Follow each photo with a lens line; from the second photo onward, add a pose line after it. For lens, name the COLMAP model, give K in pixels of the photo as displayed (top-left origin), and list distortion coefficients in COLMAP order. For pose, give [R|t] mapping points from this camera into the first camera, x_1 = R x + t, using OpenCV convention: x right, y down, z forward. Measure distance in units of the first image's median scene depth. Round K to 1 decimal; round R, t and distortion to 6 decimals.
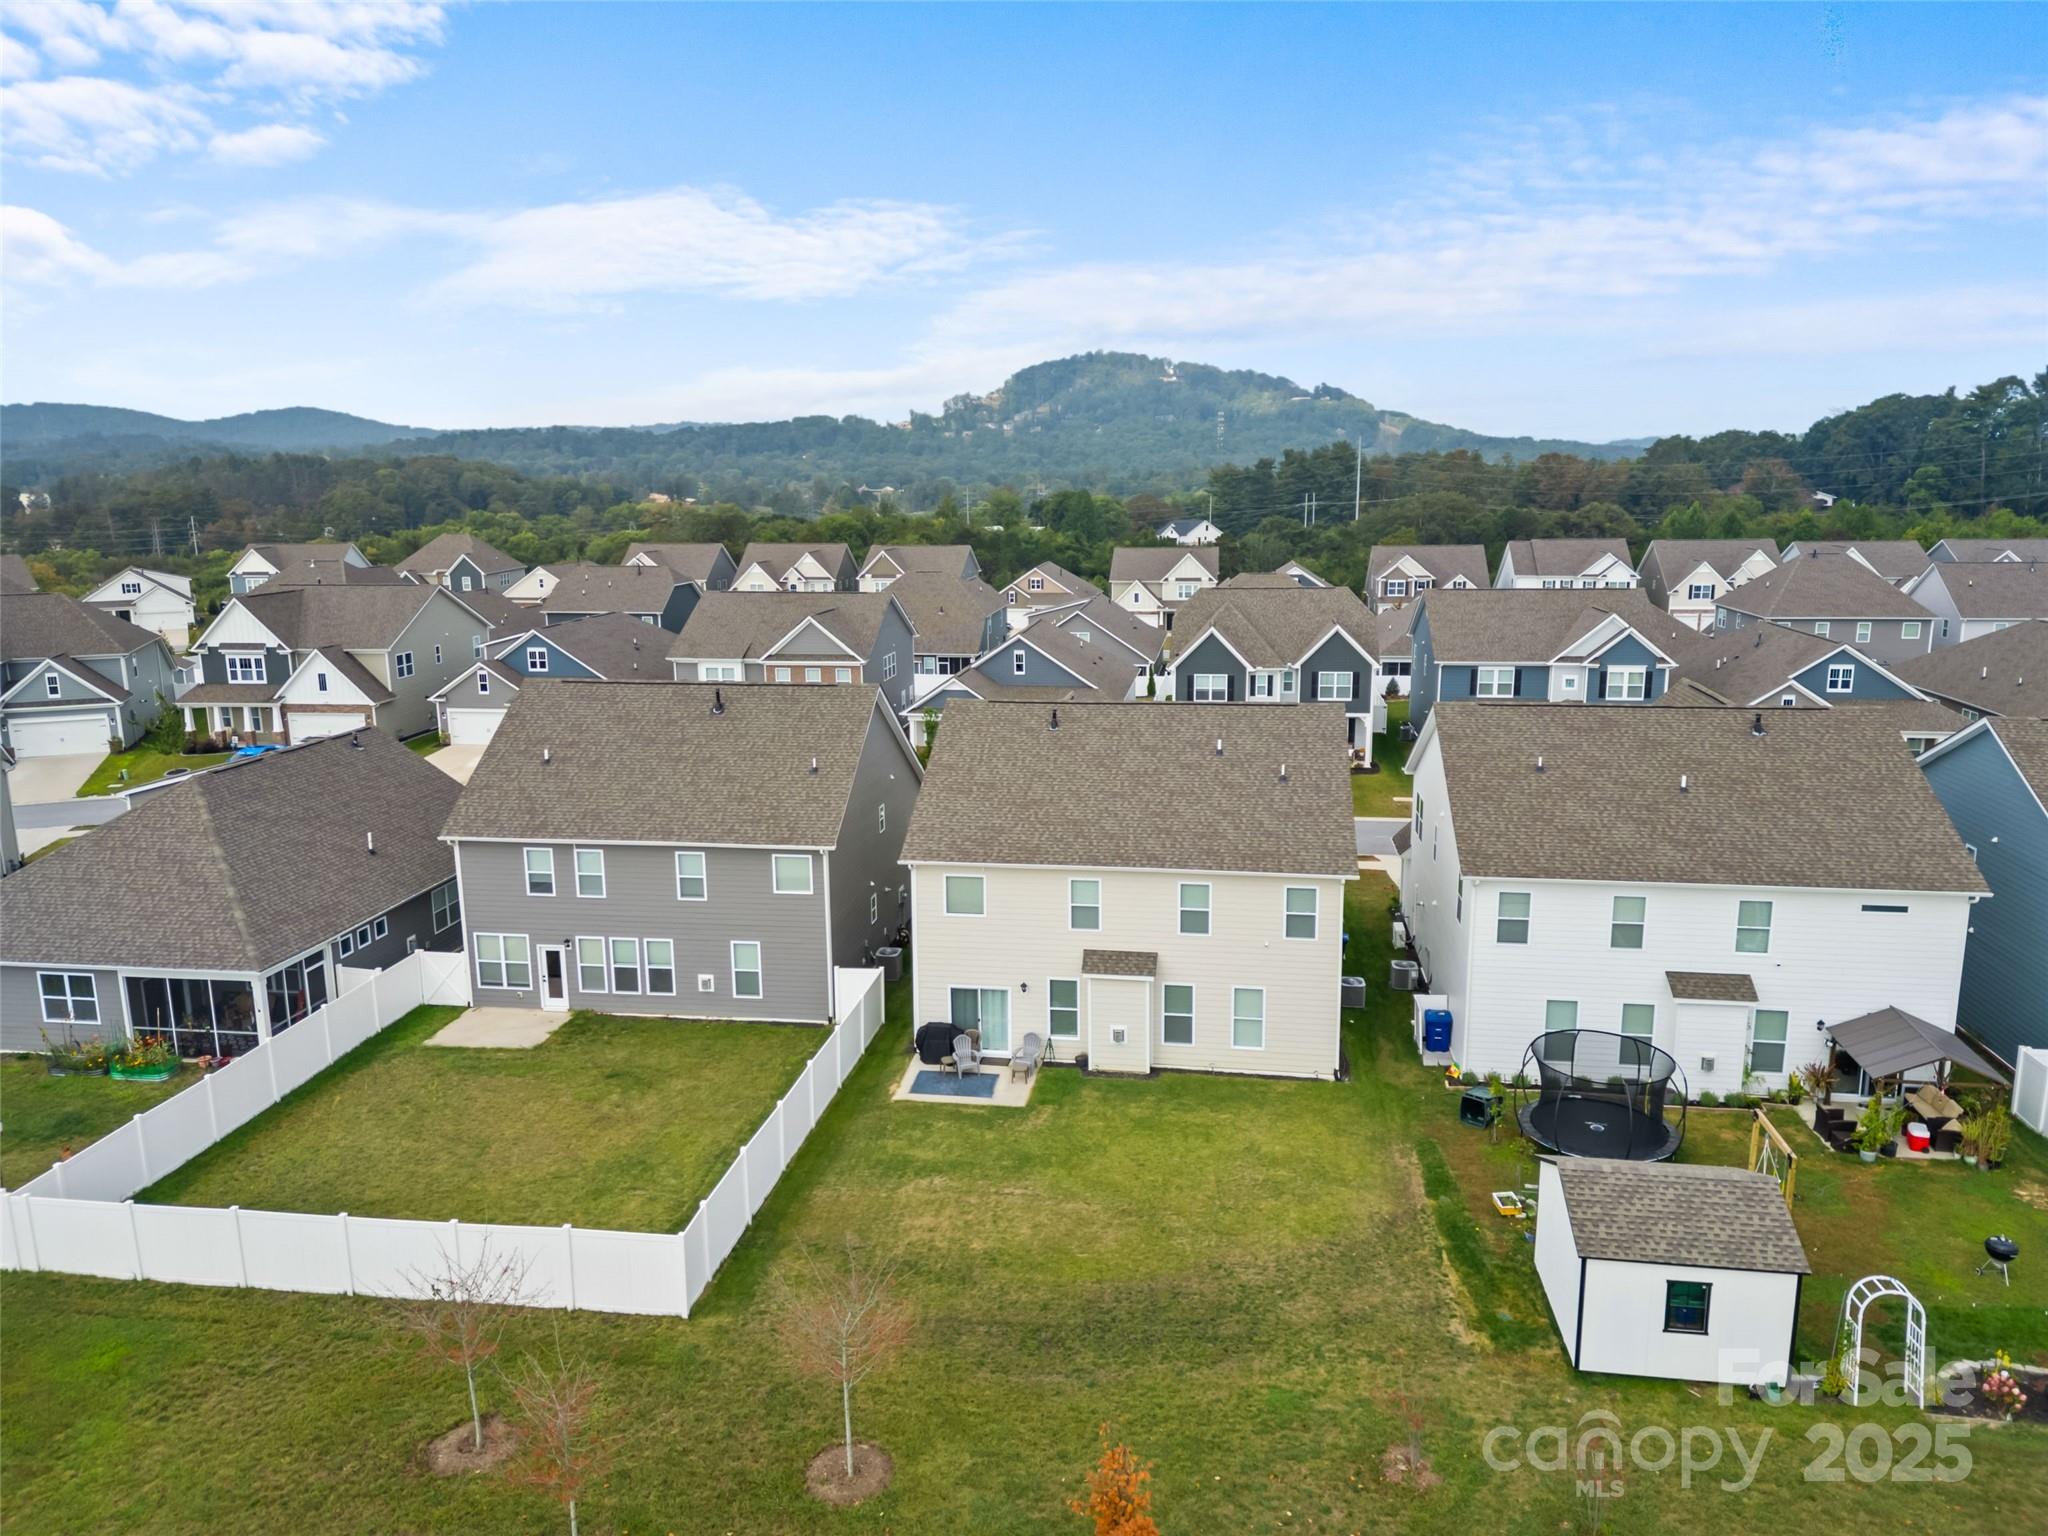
lens RADIAL K [[1432.1, 0, 1029.1], [0, 1432.1, 756.7], [0, 0, 1]] dist [0.079624, -0.085732]
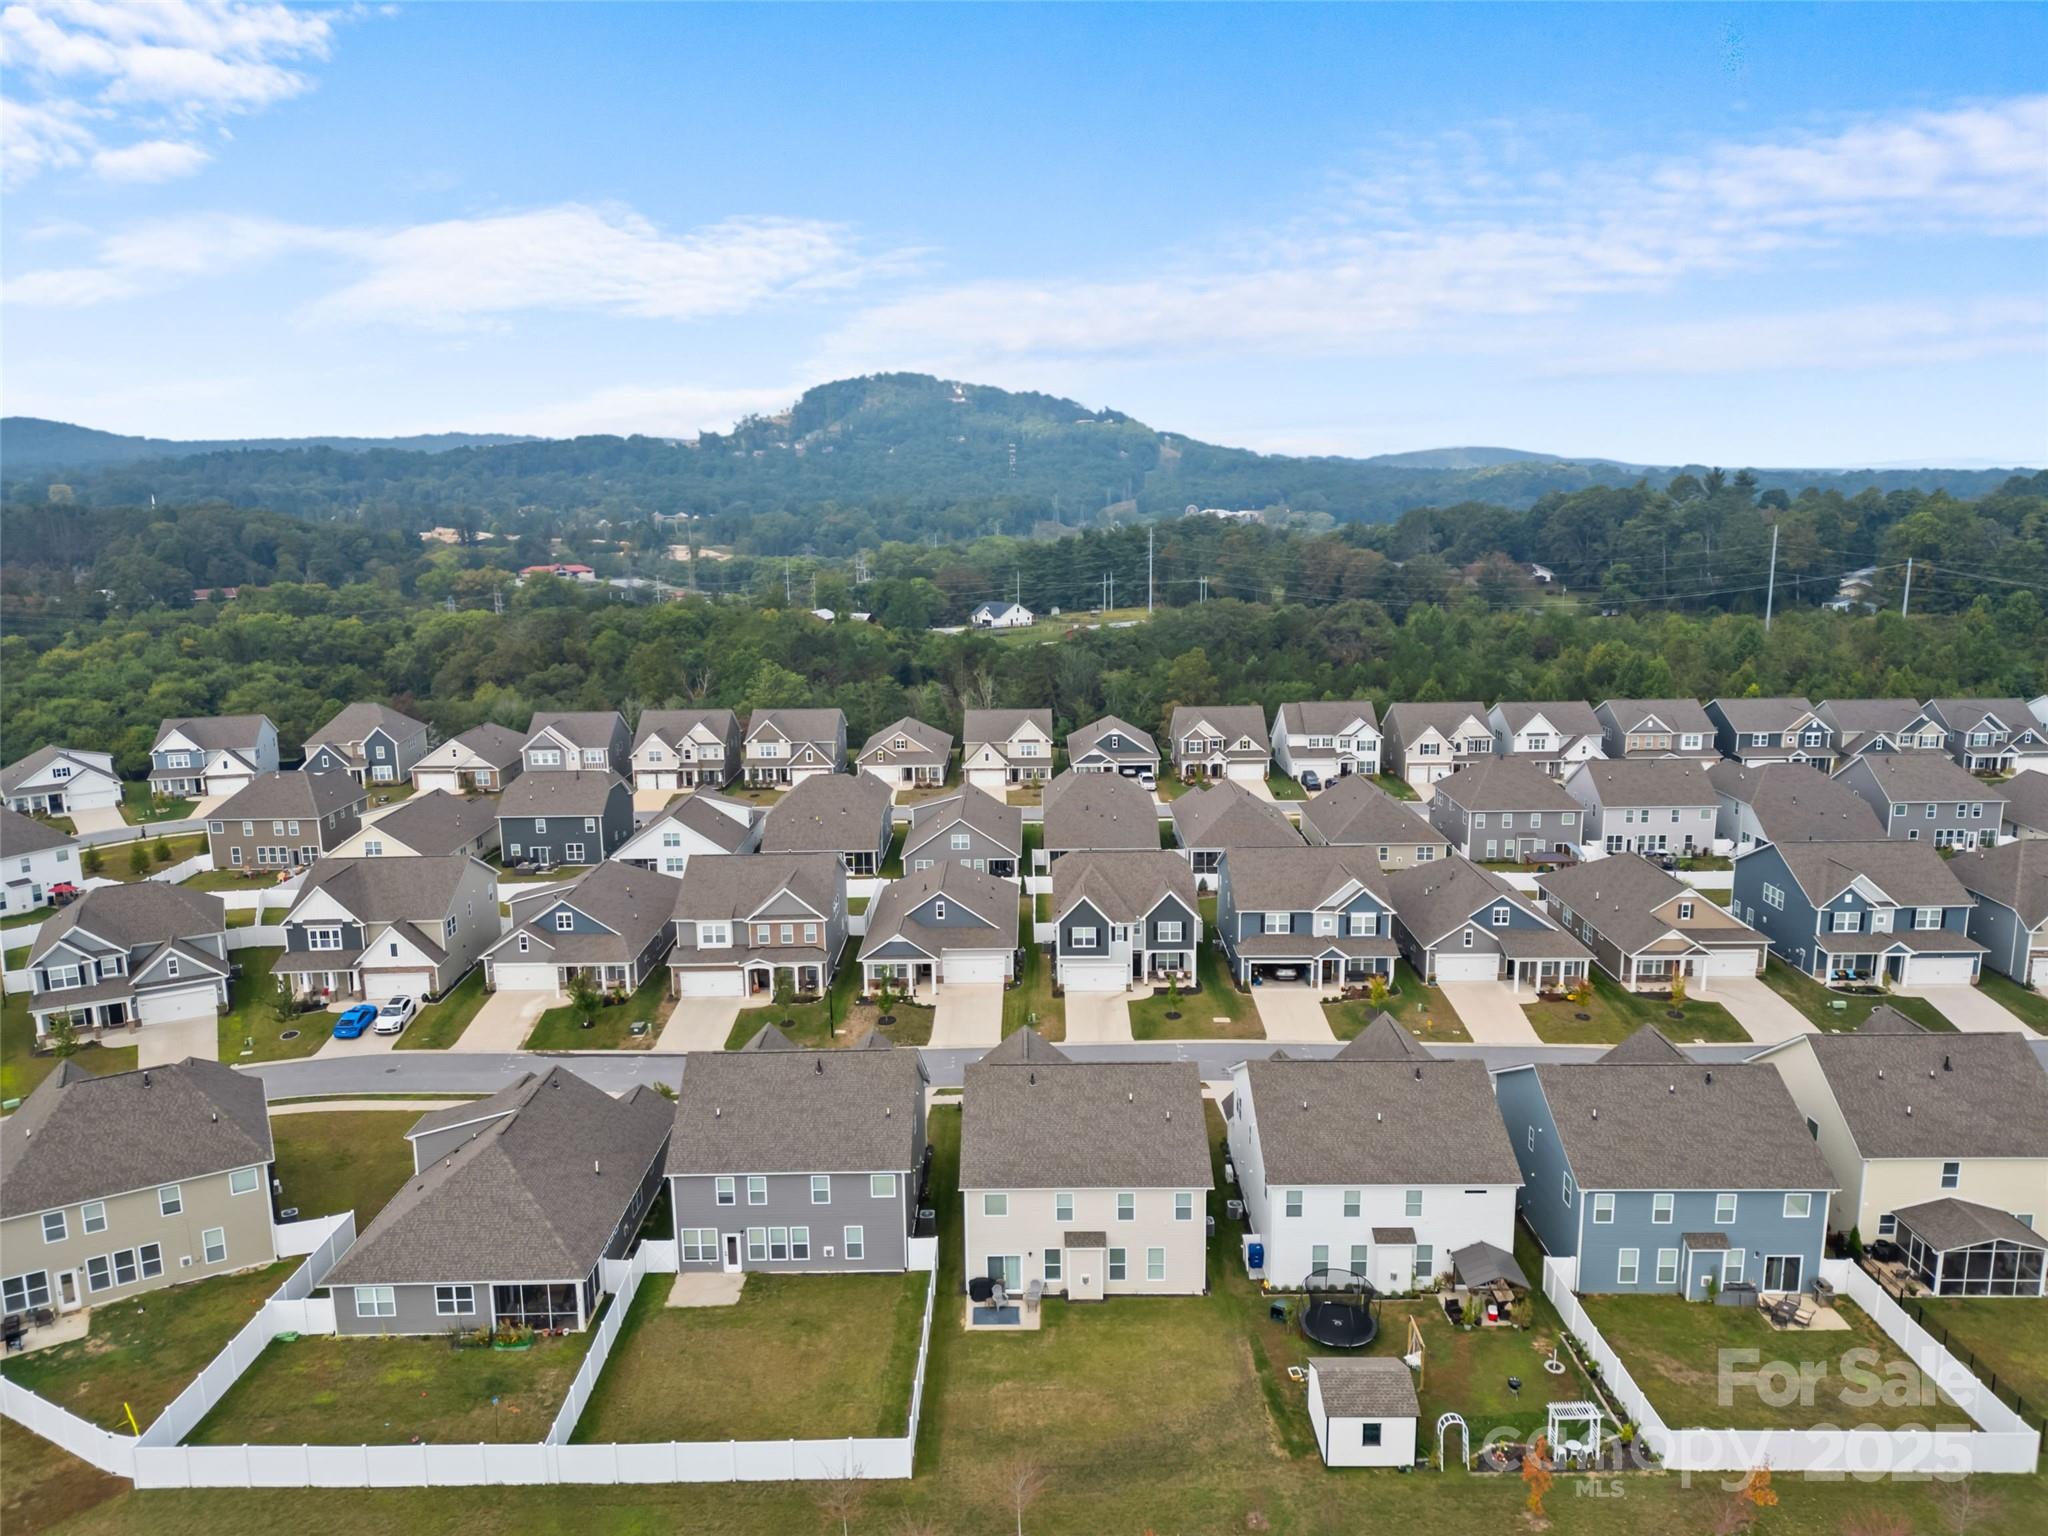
lens RADIAL K [[1432.1, 0, 1029.1], [0, 1432.1, 756.7], [0, 0, 1]] dist [0.079624, -0.085732]
pose [[0.989517, -0.030016, 0.141265, -0.218332], [0.030312, 0.999540, 0.000054, -0.414355], [-0.141201, 0.004228, 0.989972, -0.700564]]
